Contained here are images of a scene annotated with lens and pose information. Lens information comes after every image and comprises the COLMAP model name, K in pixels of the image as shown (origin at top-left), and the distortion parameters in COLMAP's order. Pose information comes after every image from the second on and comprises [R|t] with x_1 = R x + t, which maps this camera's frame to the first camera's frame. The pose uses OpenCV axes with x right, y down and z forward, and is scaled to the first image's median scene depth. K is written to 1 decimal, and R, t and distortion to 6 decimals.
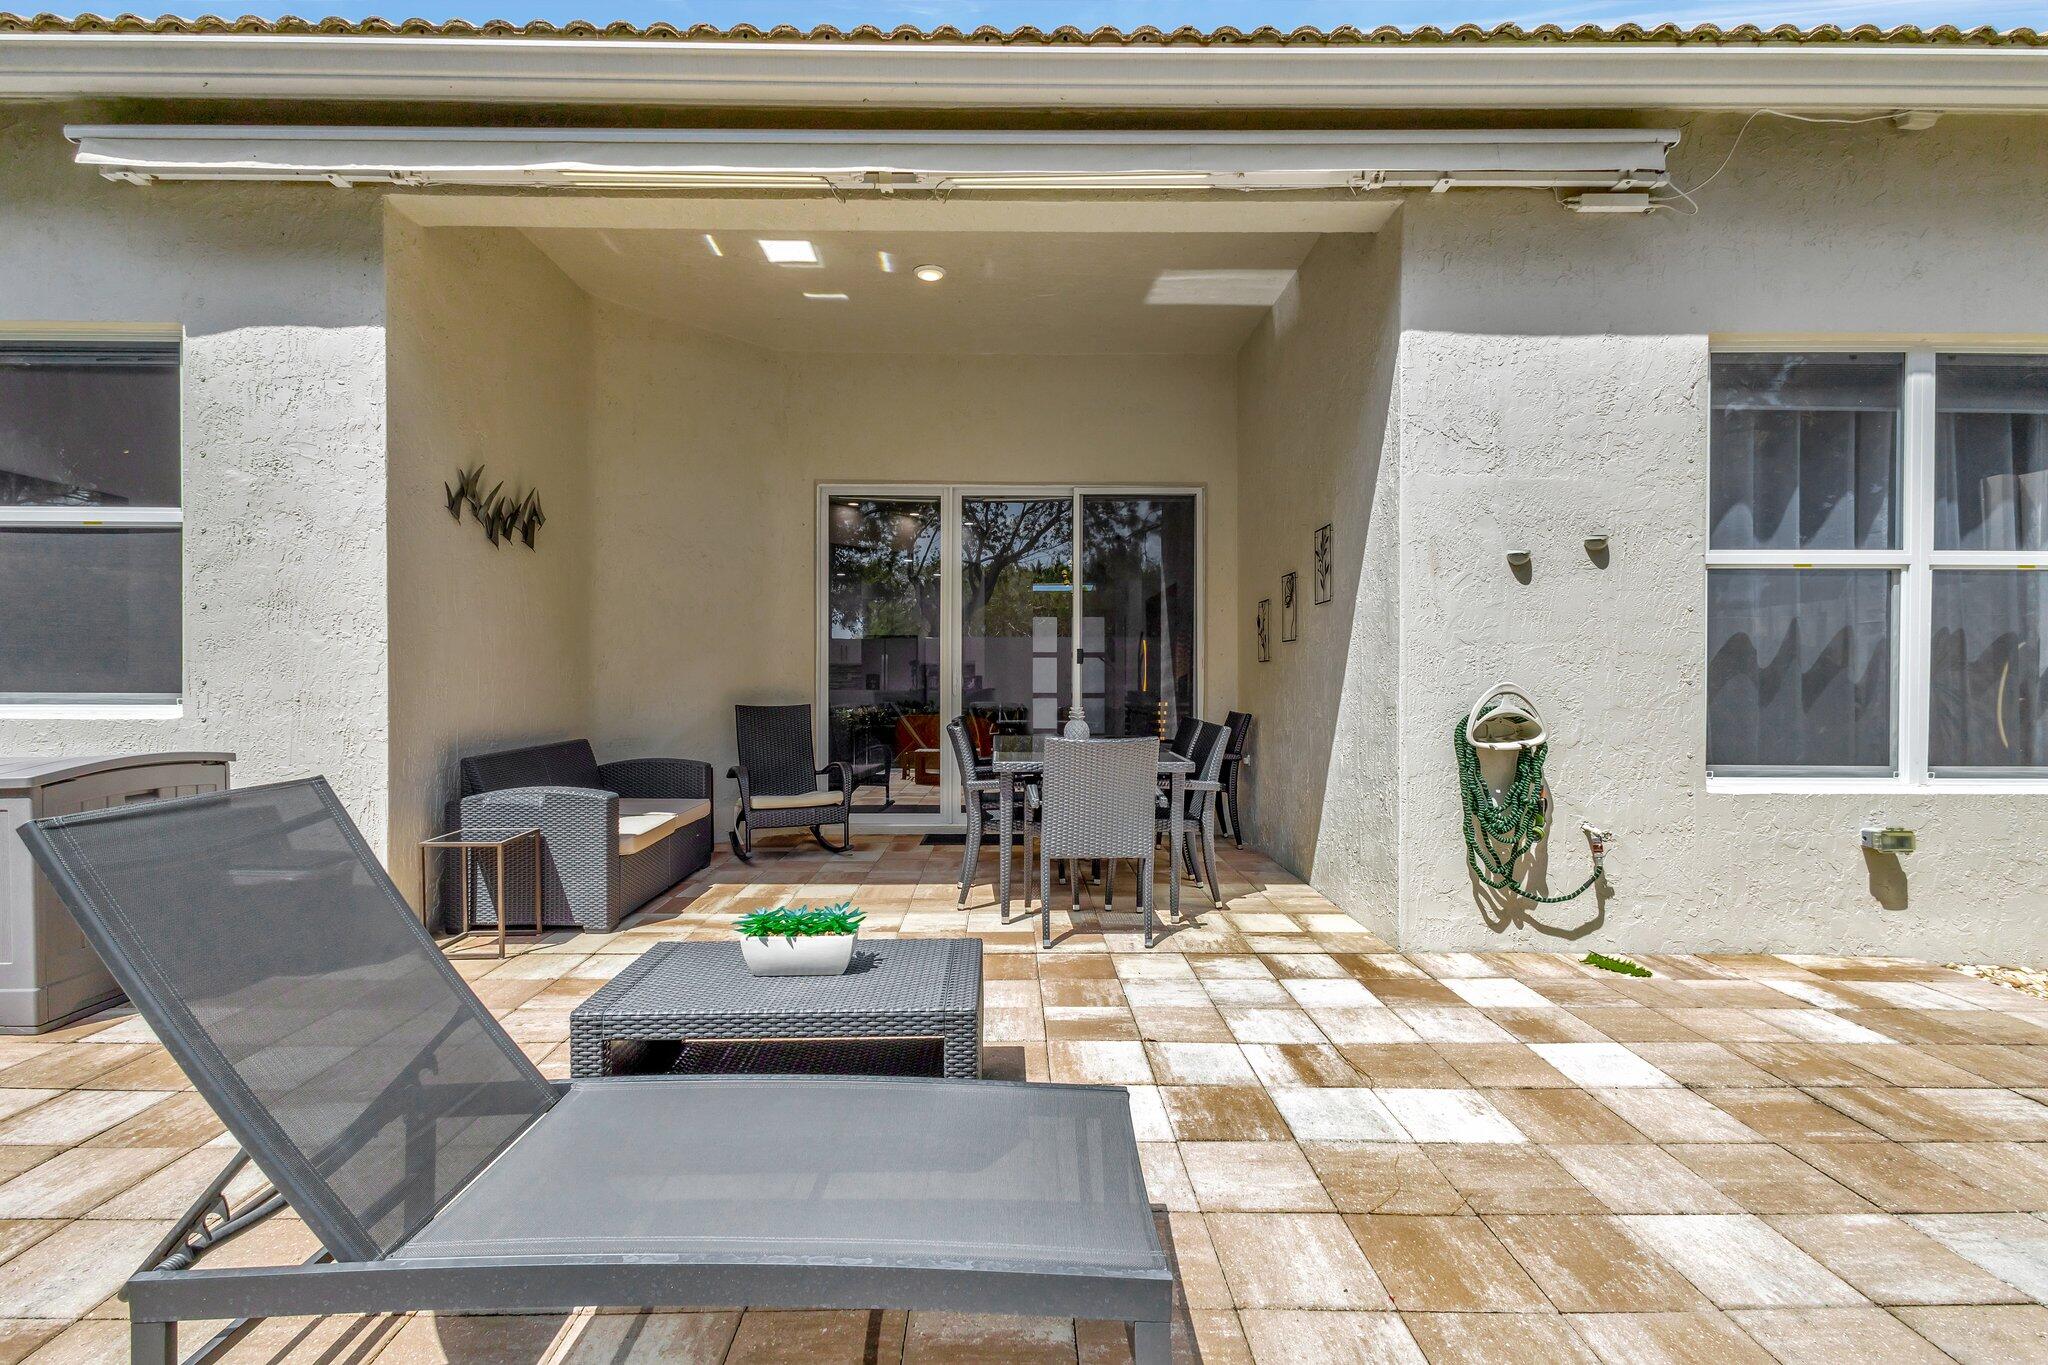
lens RADIAL K [[926.0, 0, 1024.0], [0, 926.0, 682.5], [0, 0, 1]] dist [0.005245, 0.000022]
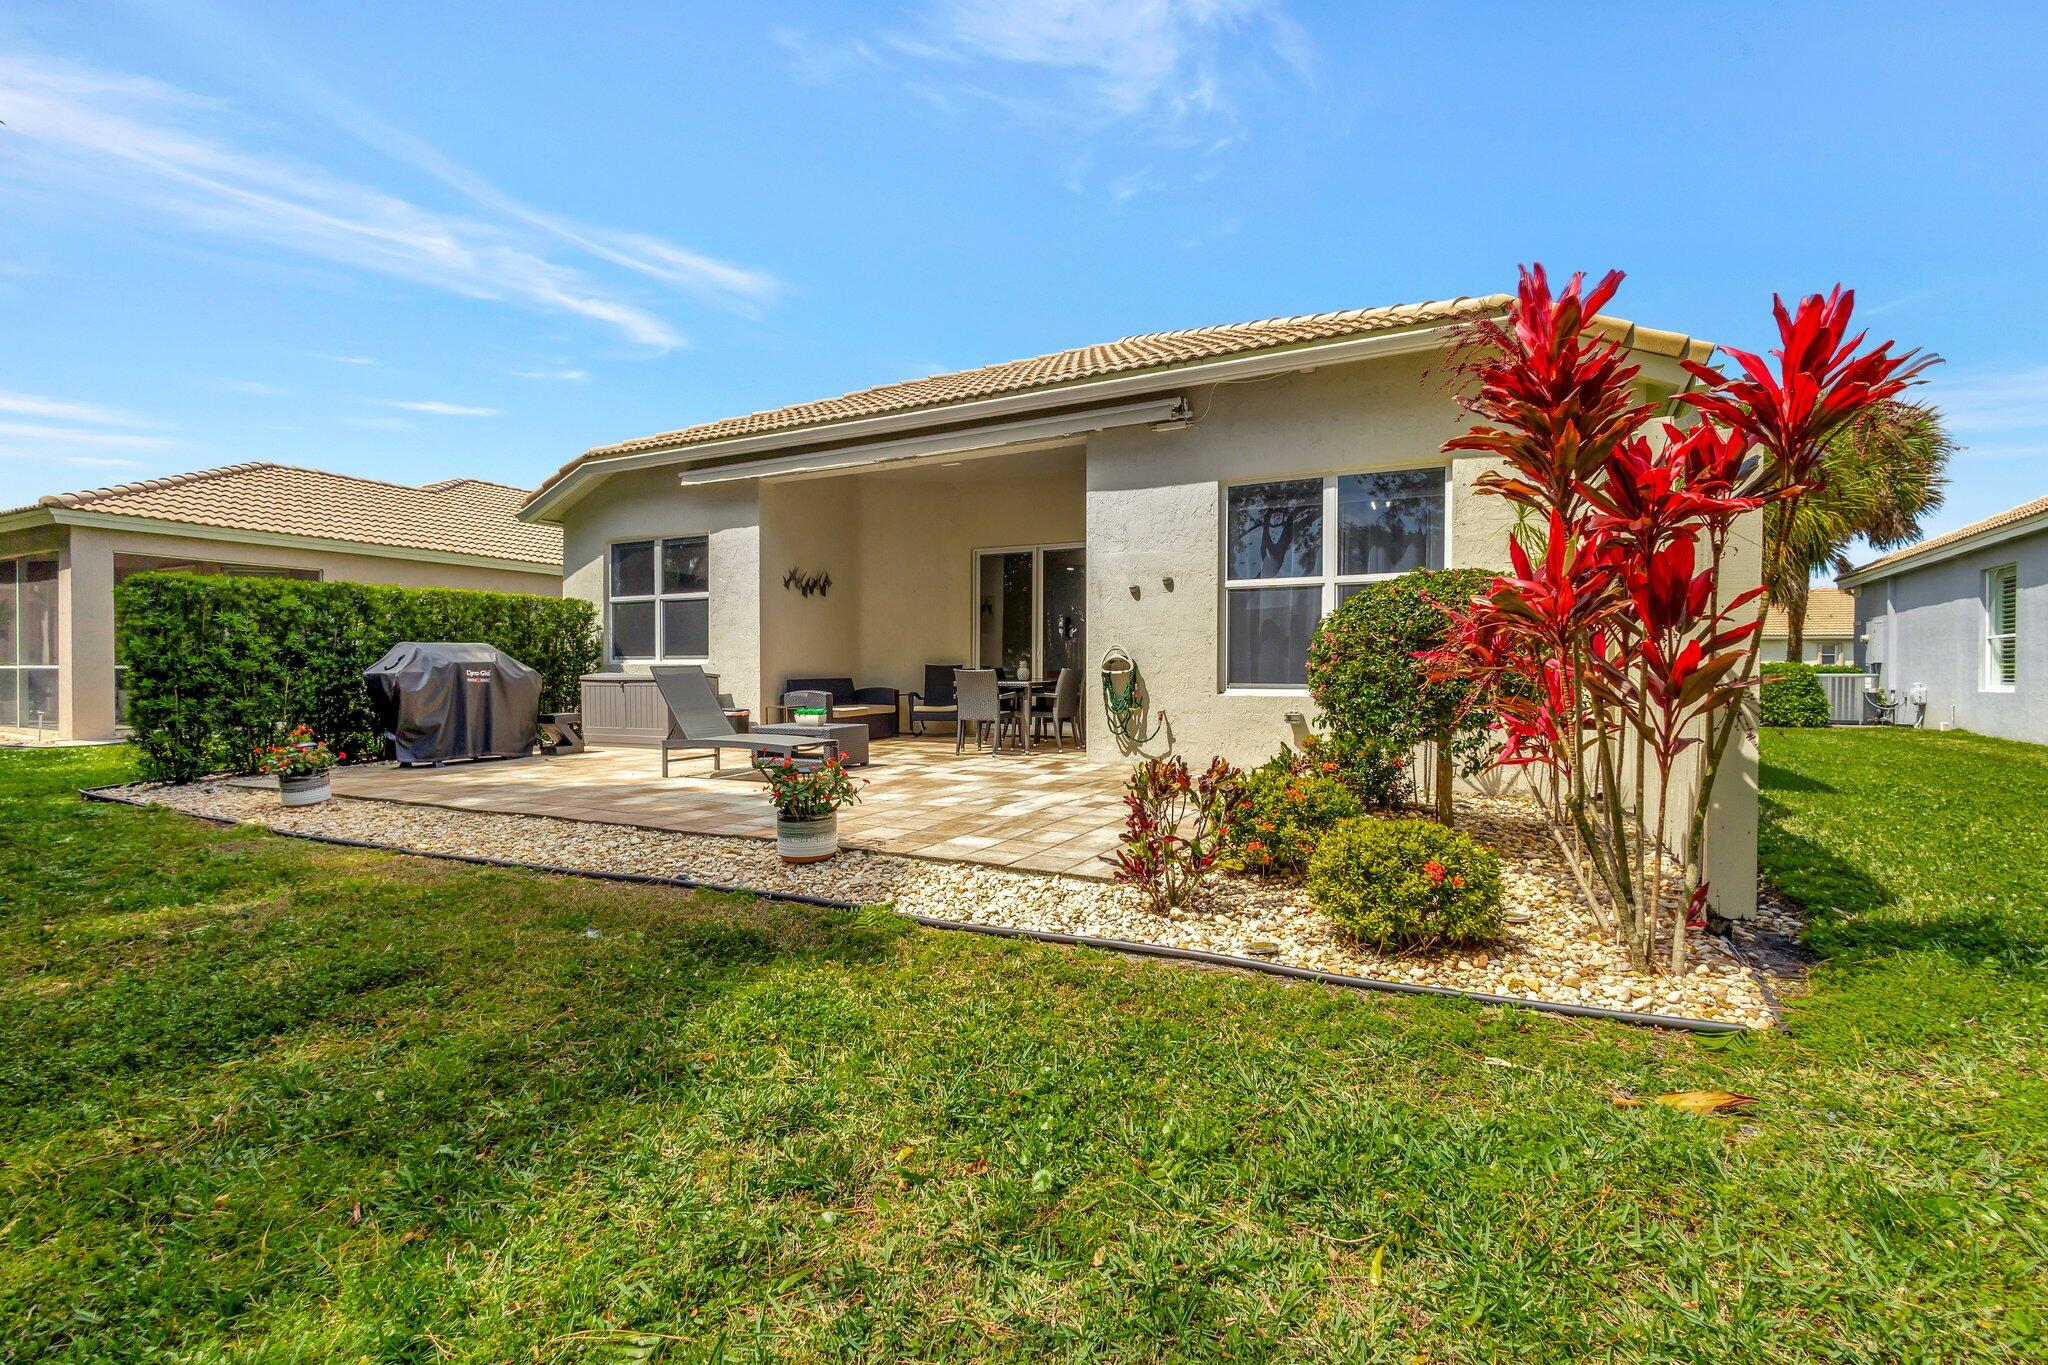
lens RADIAL K [[961.6, 0, 1024.0], [0, 961.6, 682.5], [0, 0, 1]] dist [0.000494, -0.000096]
pose [[0.871582, 0.004264, -0.490231, 1.427265], [-0.001245, 0.999978, 0.006485, 0.075907], [0.490248, -0.005042, 0.871569, -1.141778]]
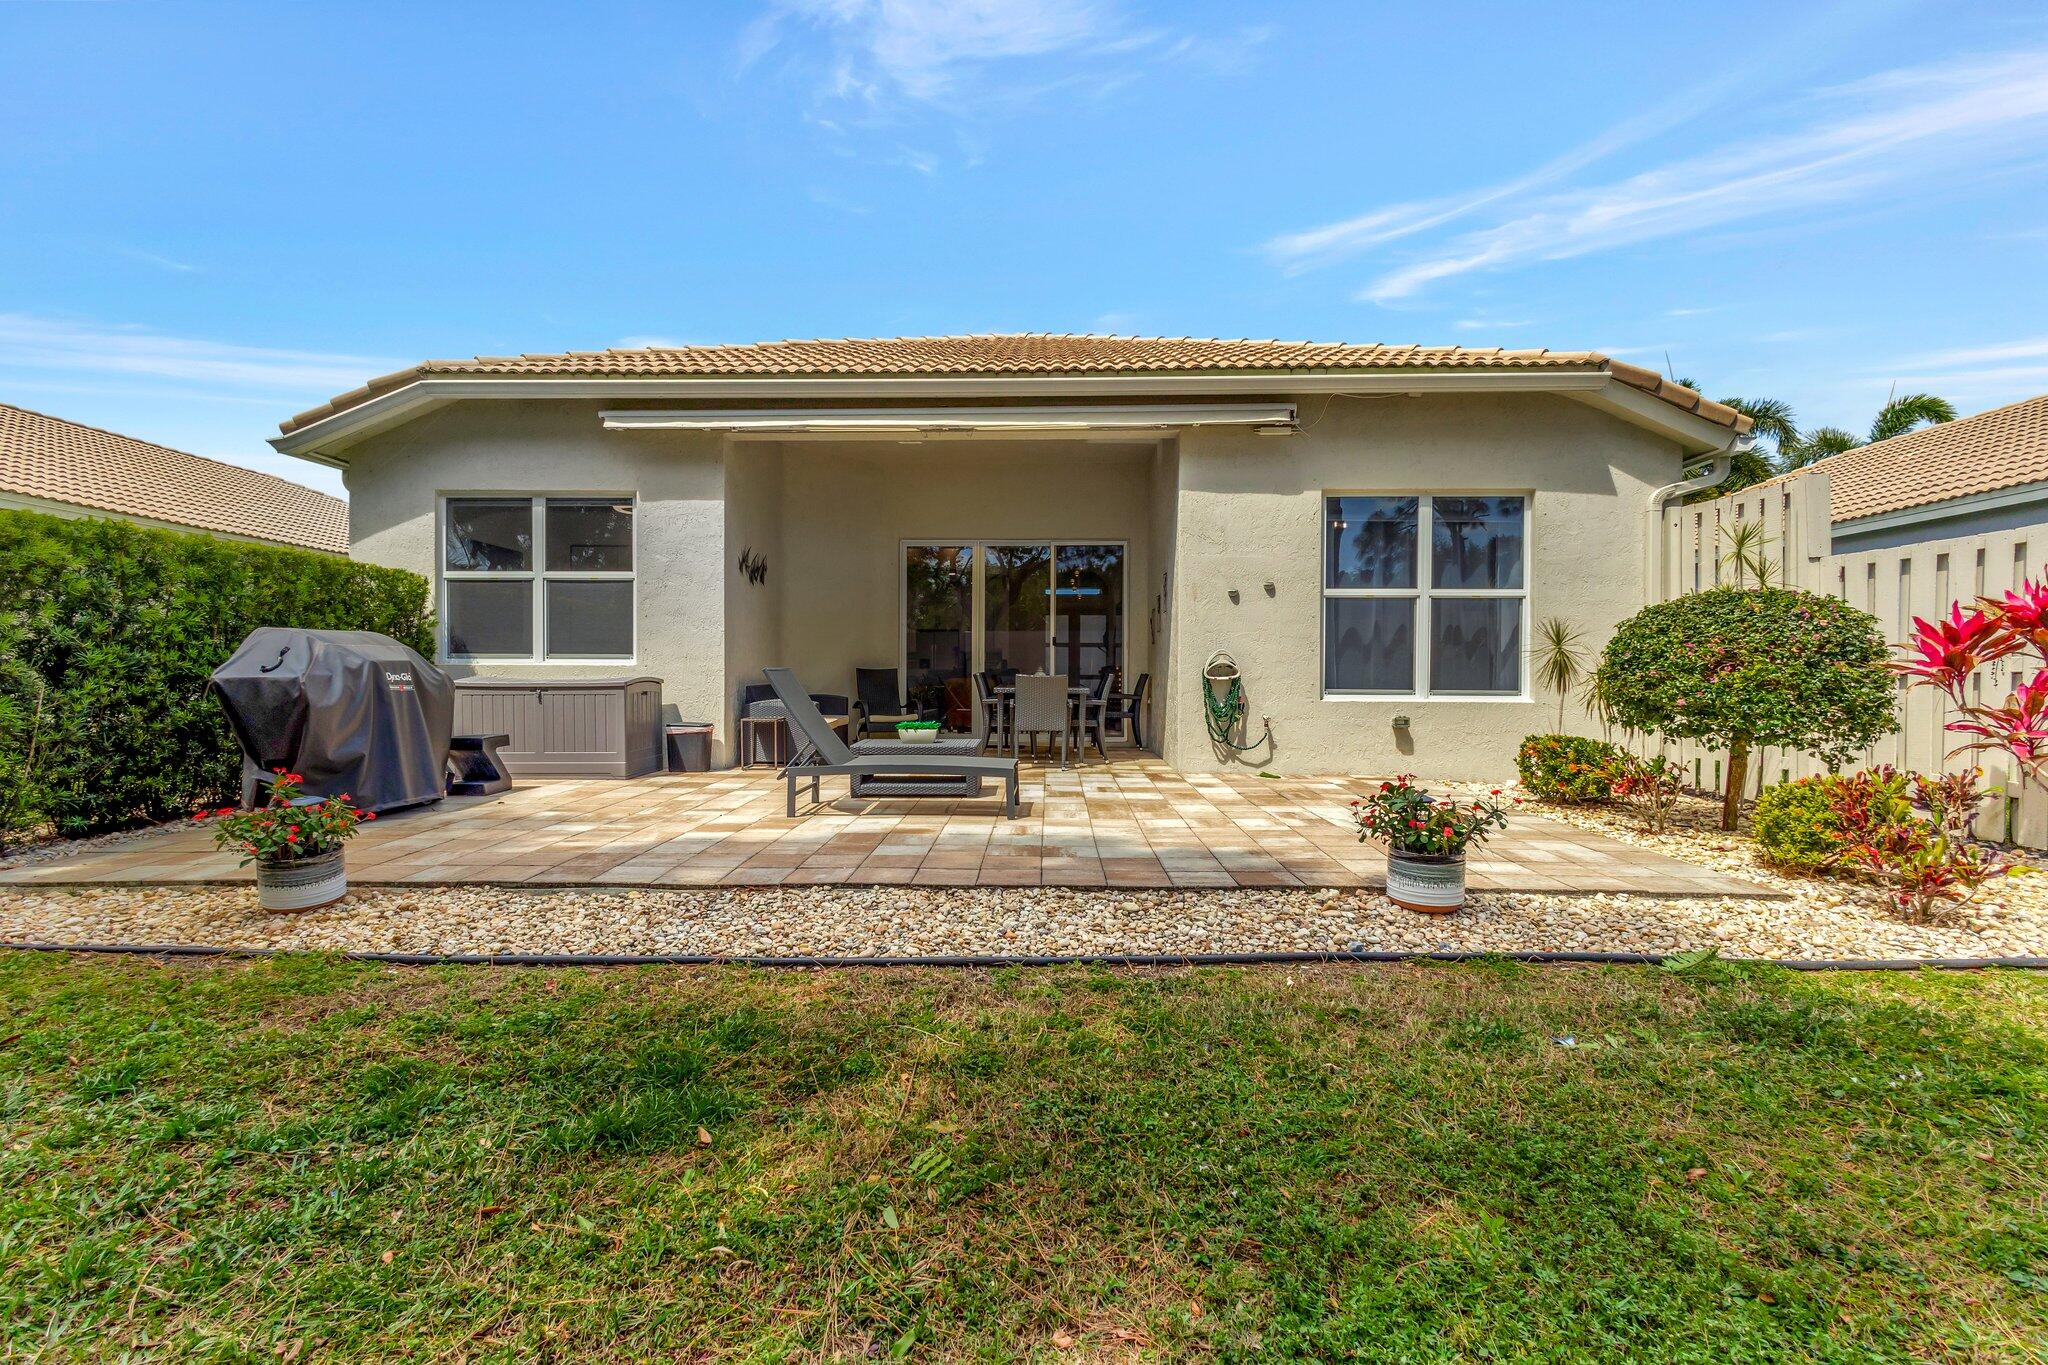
lens RADIAL K [[926.0, 0, 1024.0], [0, 926.0, 682.5], [0, 0, 1]] dist [0.005245, 0.000022]
pose [[0.999223, 0.002287, -0.039335, 0.126374], [-0.002340, 0.999996, -0.001291, 0.079890], [0.039332, 0.001382, 0.999225, -1.188789]]
